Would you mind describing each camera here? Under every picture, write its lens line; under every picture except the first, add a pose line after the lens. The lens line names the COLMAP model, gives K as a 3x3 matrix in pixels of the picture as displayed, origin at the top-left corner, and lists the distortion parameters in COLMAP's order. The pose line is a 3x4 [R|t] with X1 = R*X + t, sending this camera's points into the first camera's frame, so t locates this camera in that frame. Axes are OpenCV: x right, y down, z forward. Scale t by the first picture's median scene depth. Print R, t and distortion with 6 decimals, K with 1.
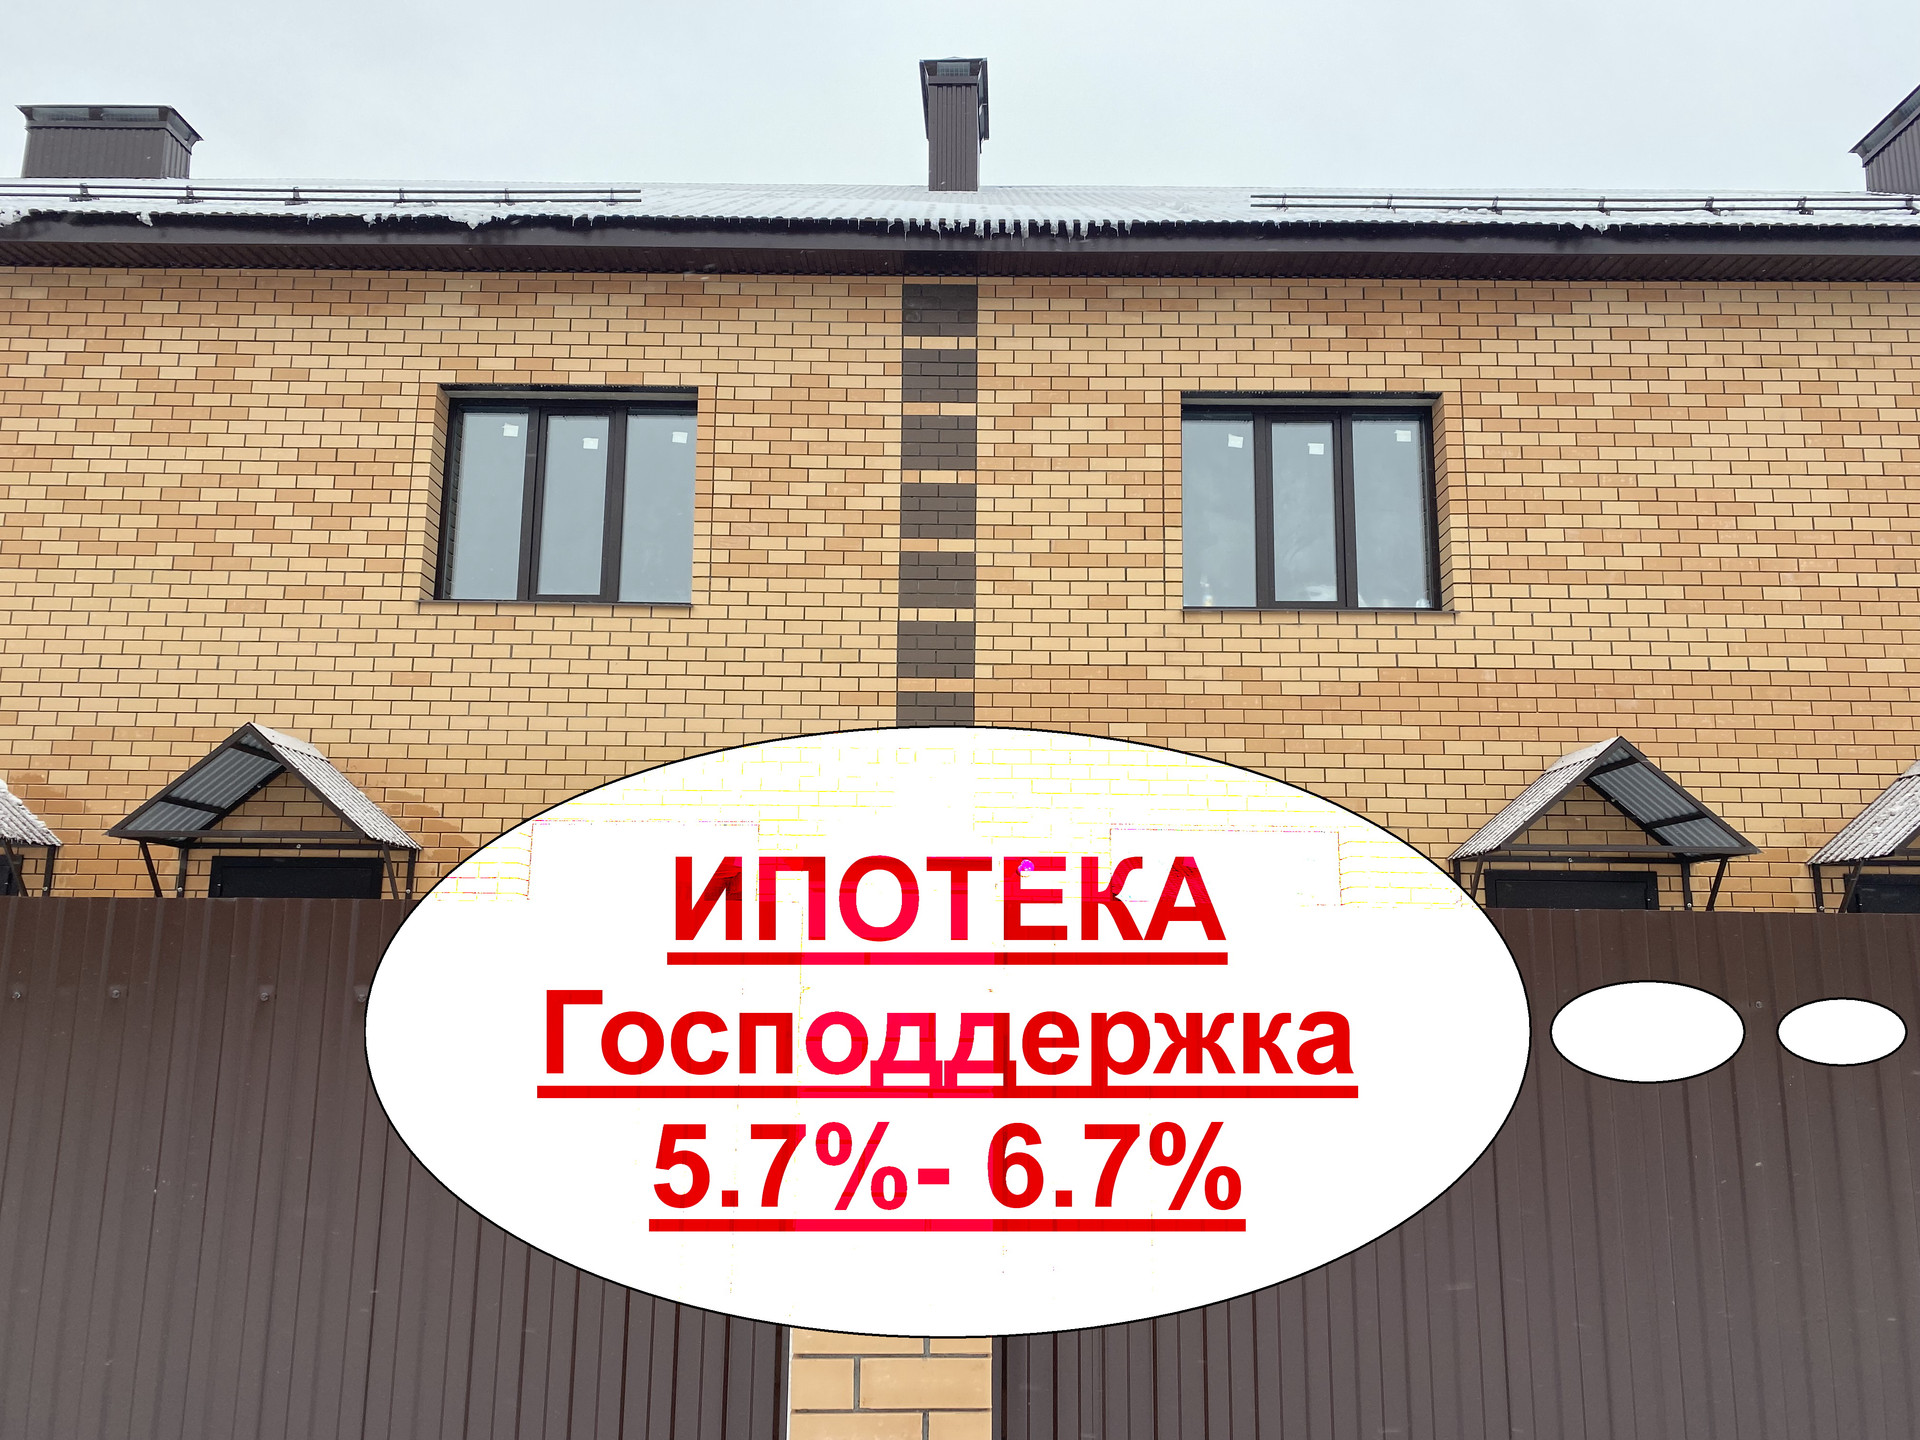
lens RADIAL K [[1443.0, 0, 967.2], [0, 1443.0, 714.4], [0, 0, 1]] dist [0.040879, -0.049097]
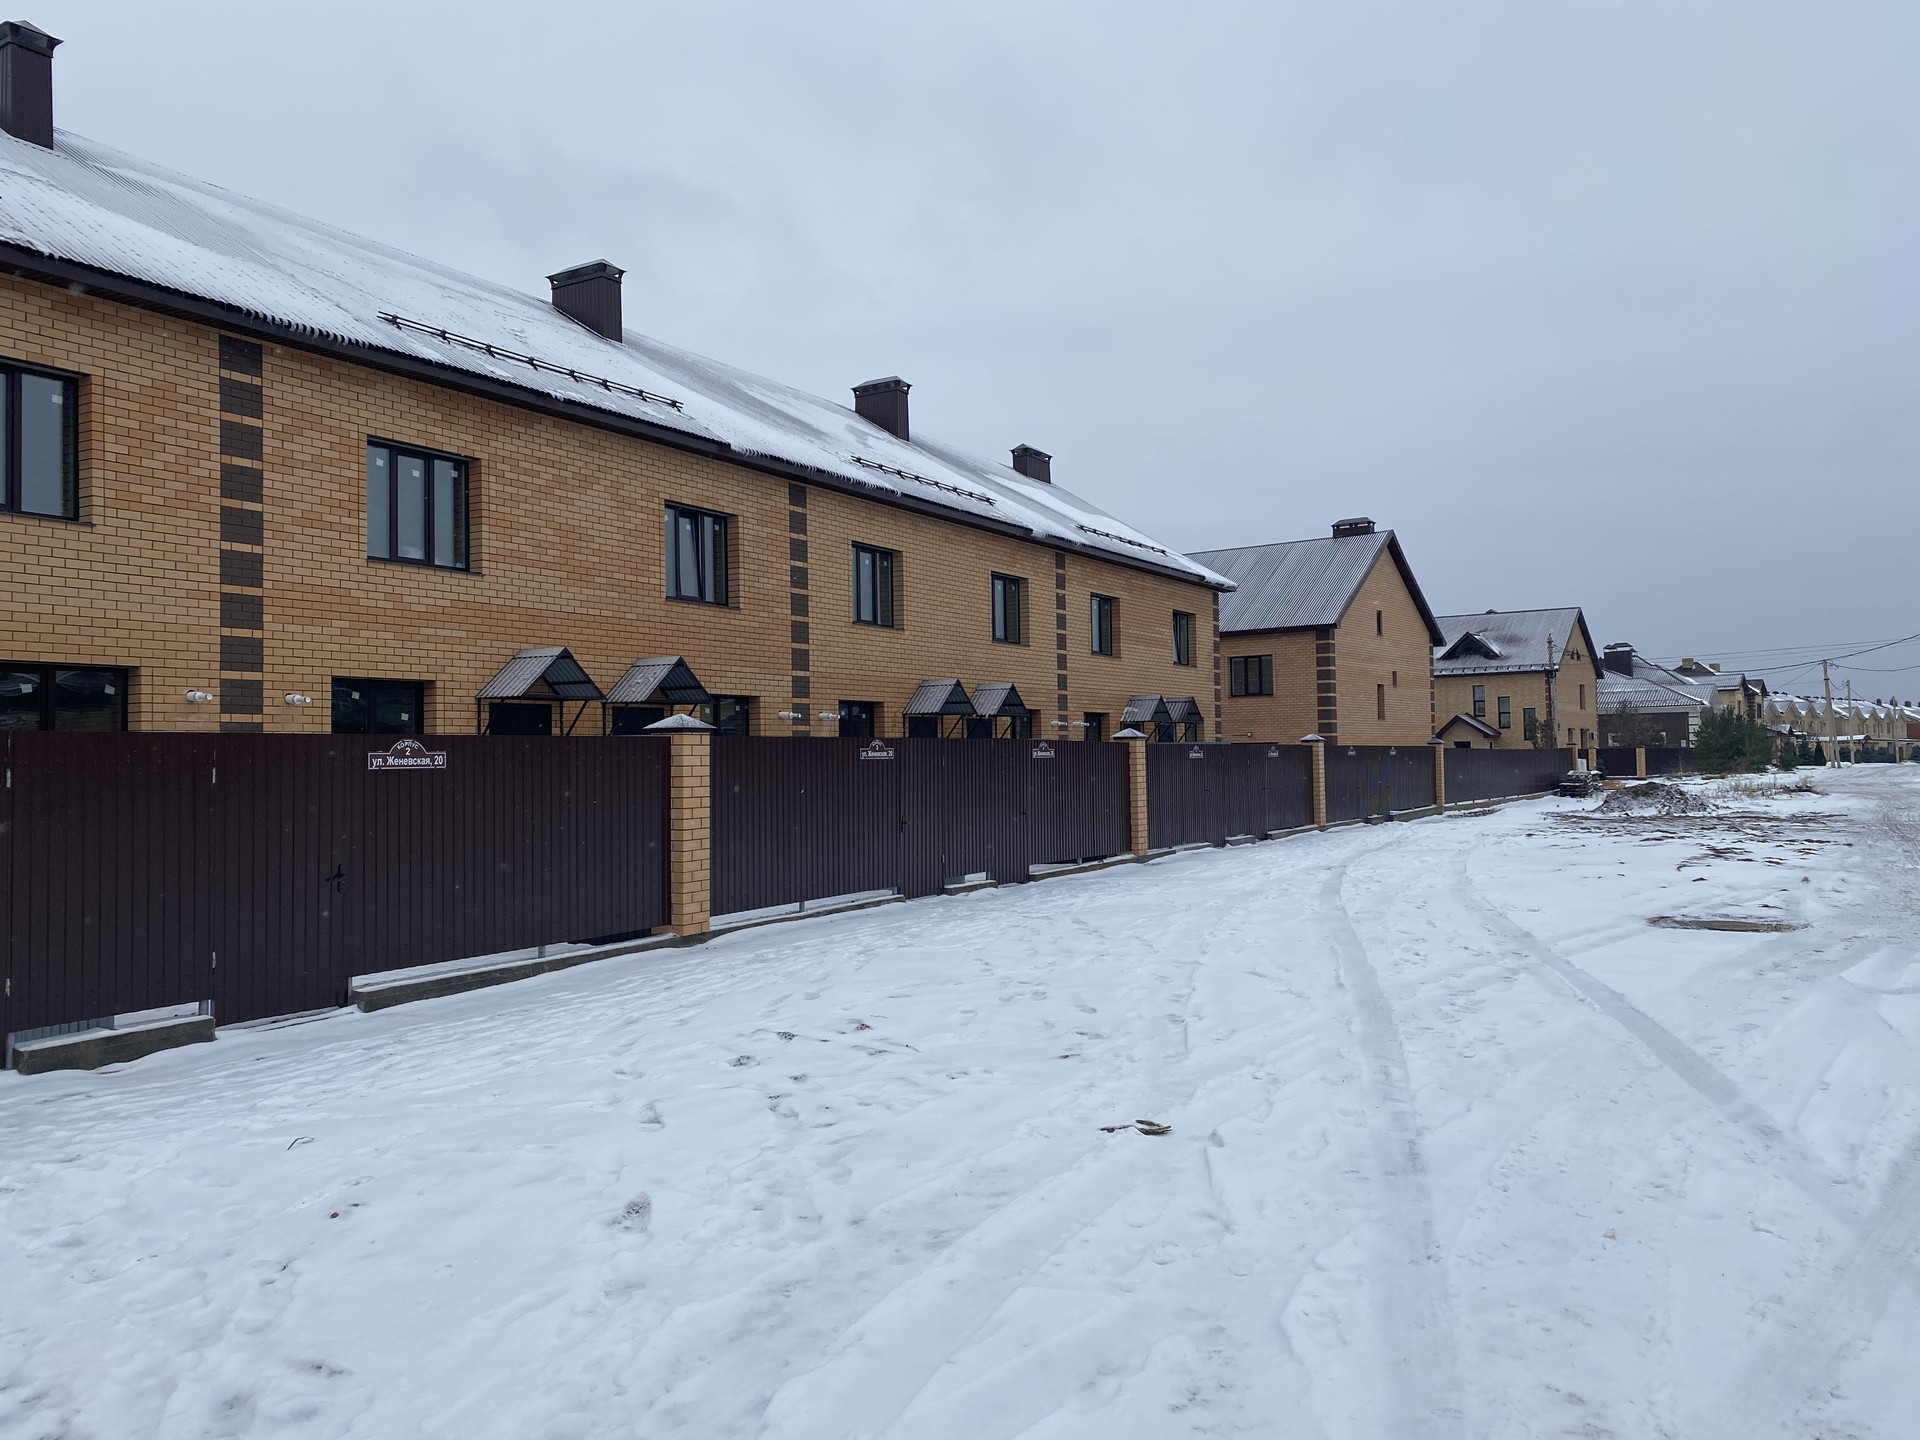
lens RADIAL K [[1443.0, 0, 932.1], [0, 1443.0, 720.0], [0, 0, 1]] dist [0.040879, -0.049097]
pose [[0.519790, 0.005729, 0.854275, -1.037430], [-0.136879, 0.987617, 0.076662, -0.108958], [-0.843257, -0.156780, 0.514138, -0.579251]]
